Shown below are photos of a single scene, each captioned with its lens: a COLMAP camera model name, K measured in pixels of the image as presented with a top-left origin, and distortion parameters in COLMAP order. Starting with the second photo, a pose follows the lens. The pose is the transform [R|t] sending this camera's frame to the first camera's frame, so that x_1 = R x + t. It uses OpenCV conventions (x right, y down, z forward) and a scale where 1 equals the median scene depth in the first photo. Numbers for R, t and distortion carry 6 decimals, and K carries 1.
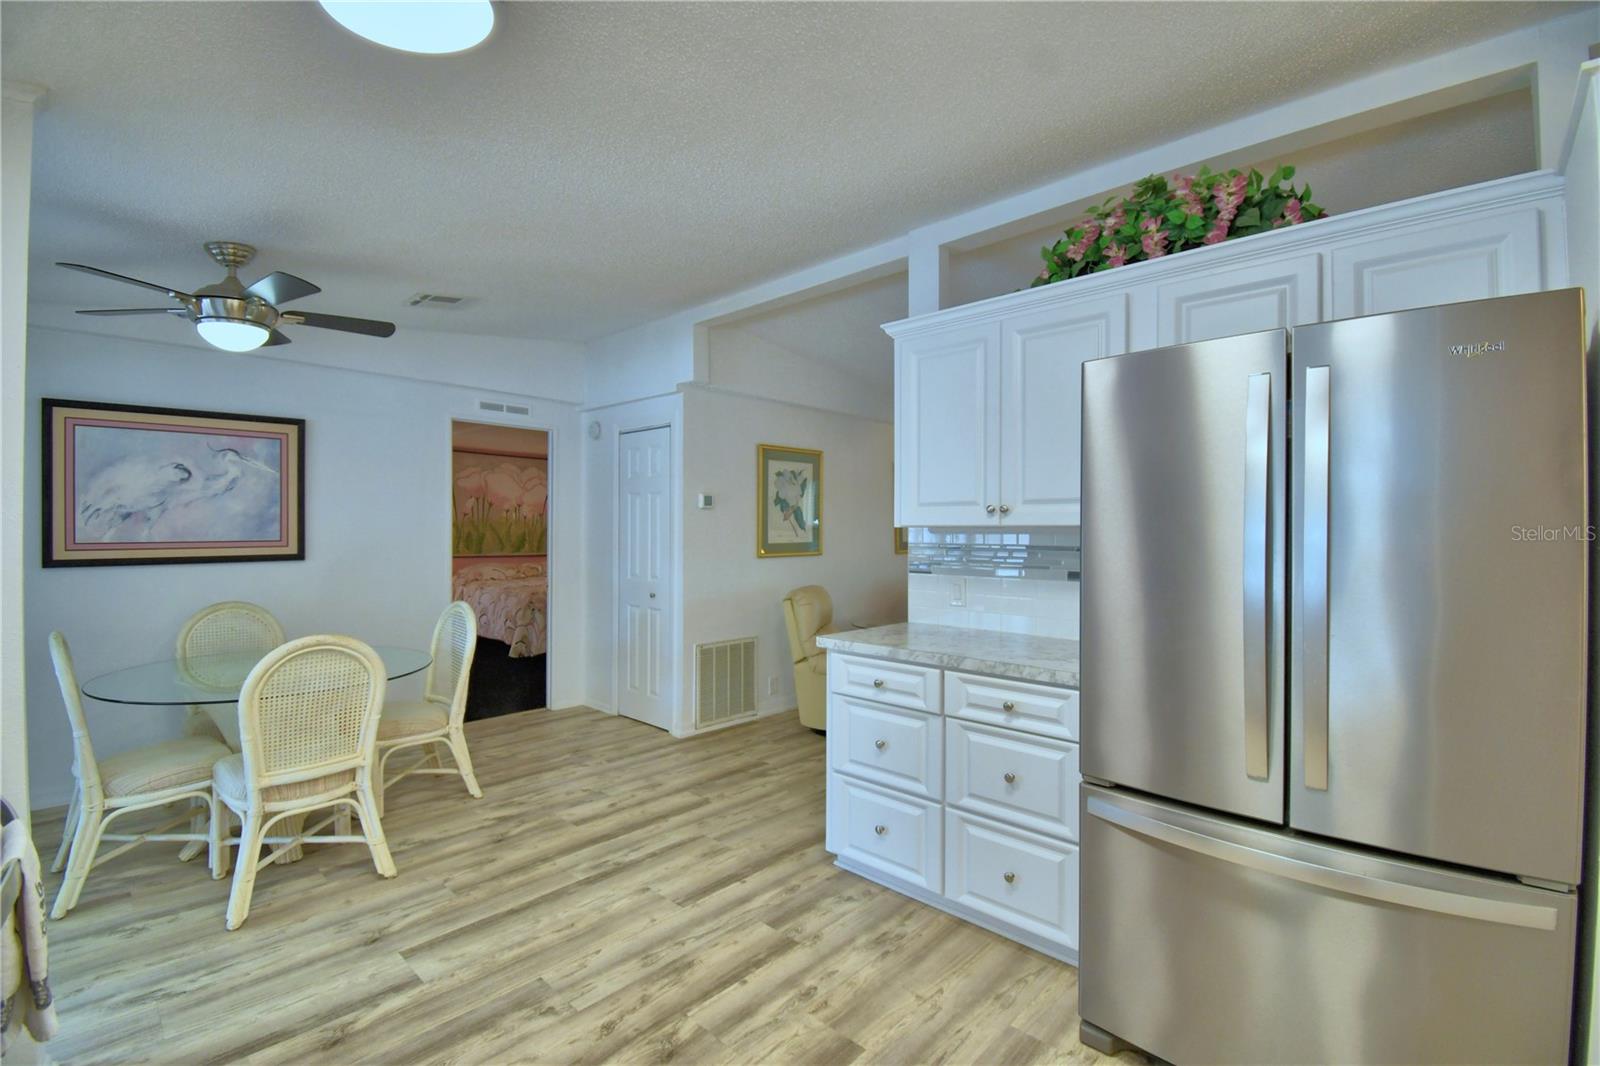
lens RADIAL K [[701.2, 0, 789.3], [0, 701.2, 530.7], [0, 0, 1]] dist [0.015915, -0.022156]
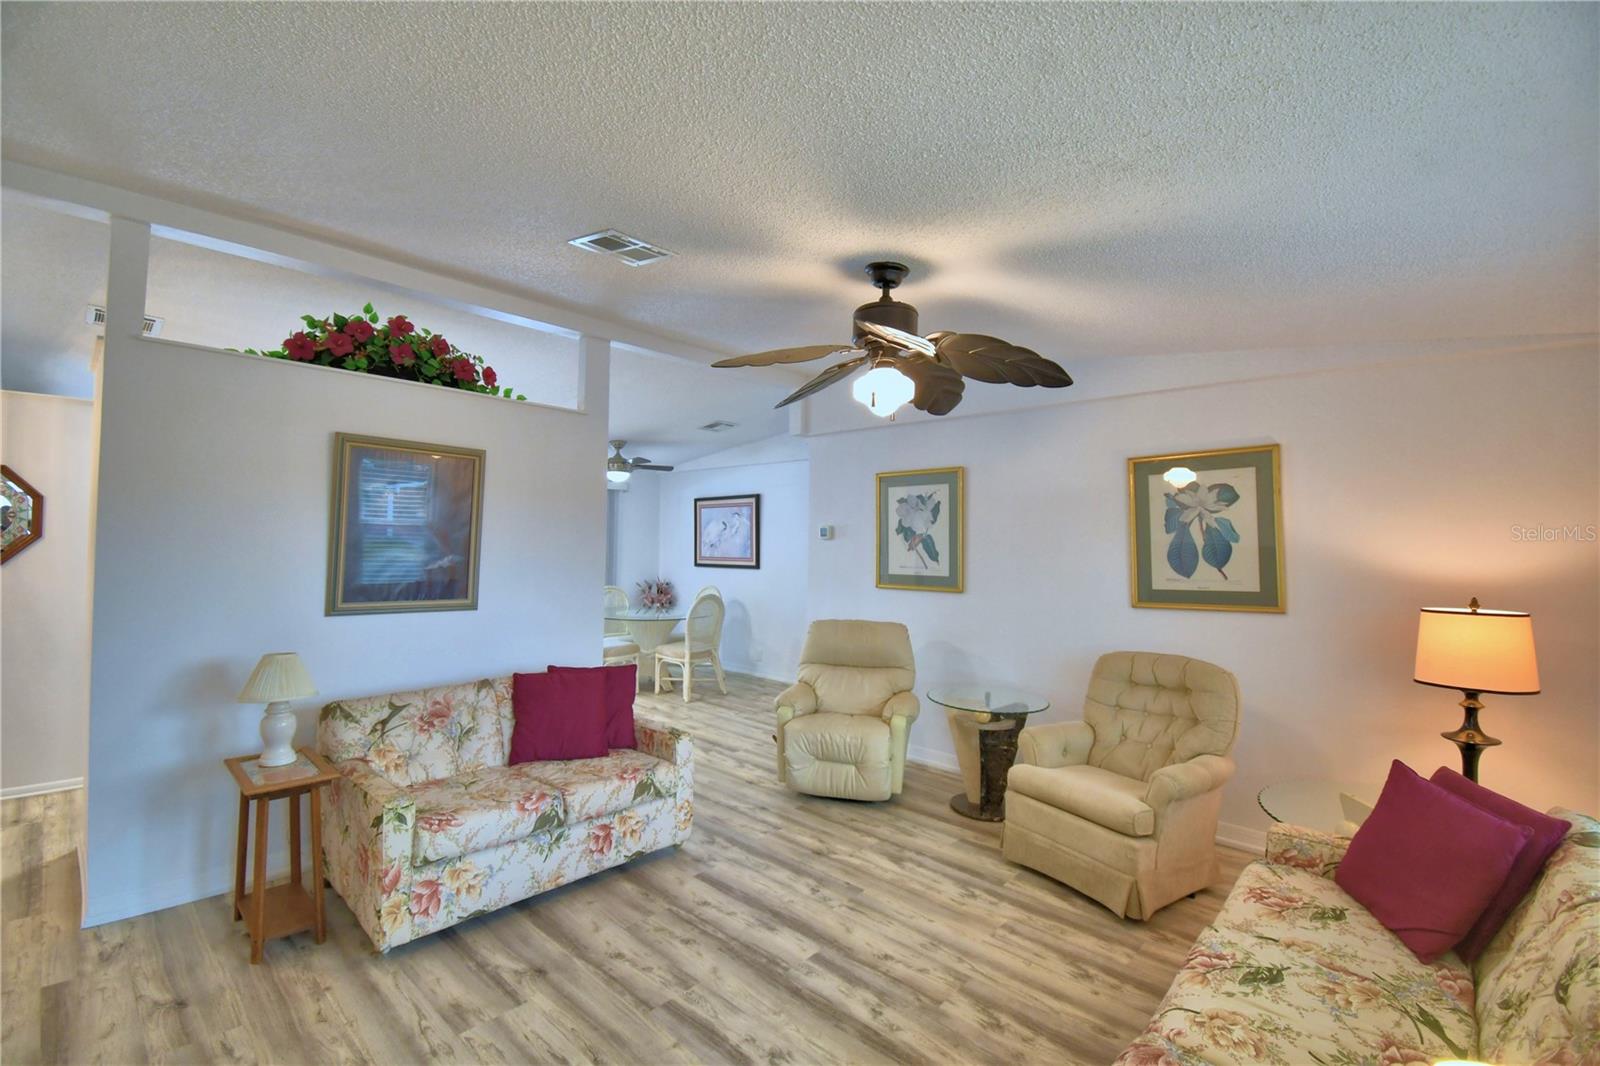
lens RADIAL K [[701.2, 0, 801.6], [0, 701.2, 534.7], [0, 0, 1]] dist [0.015915, -0.022156]
pose [[0.016942, -0.013780, -0.999762, 1.774375], [-0.016023, 0.999773, -0.014051, -0.038497], [0.999728, 0.016257, 0.016717, 1.630903]]
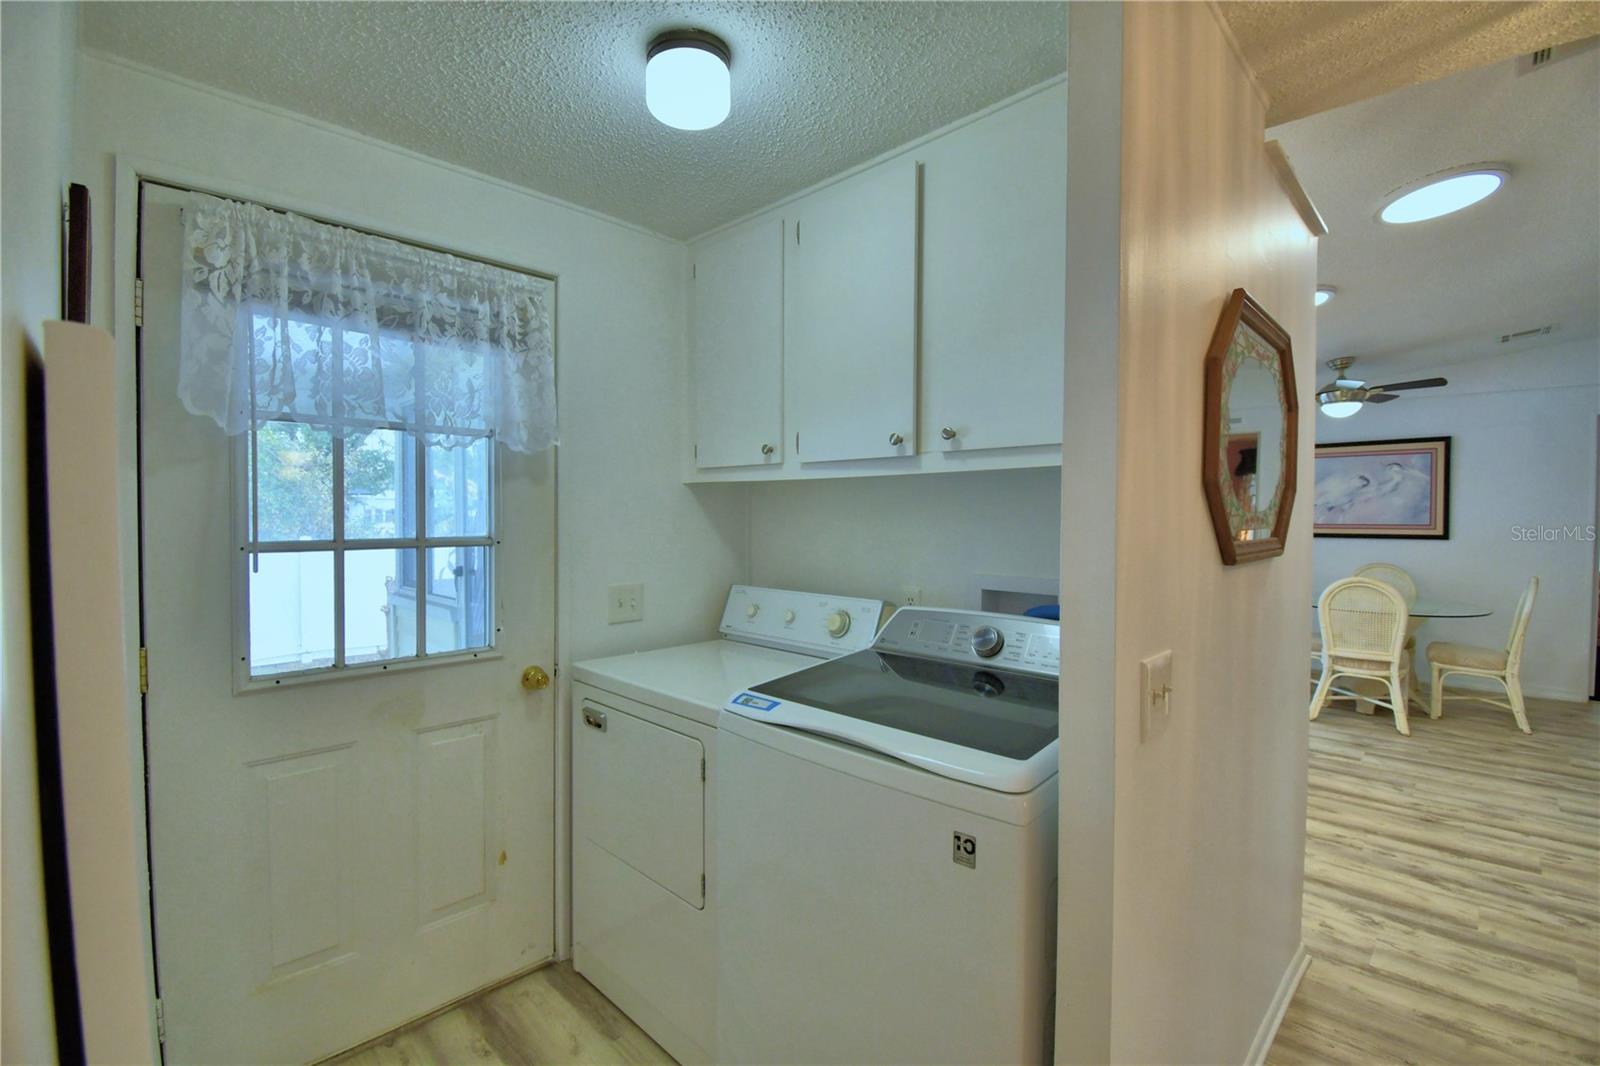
lens RADIAL K [[701.2, 0, 803.7], [0, 701.2, 534.6], [0, 0, 1]] dist [0.015915, -0.022156]
pose [[-0.012781, 0.030145, -0.999464, 1.024936], [-0.004170, 0.999535, 0.030201, -0.005349], [0.999910, 0.004554, -0.012650, -0.349136]]
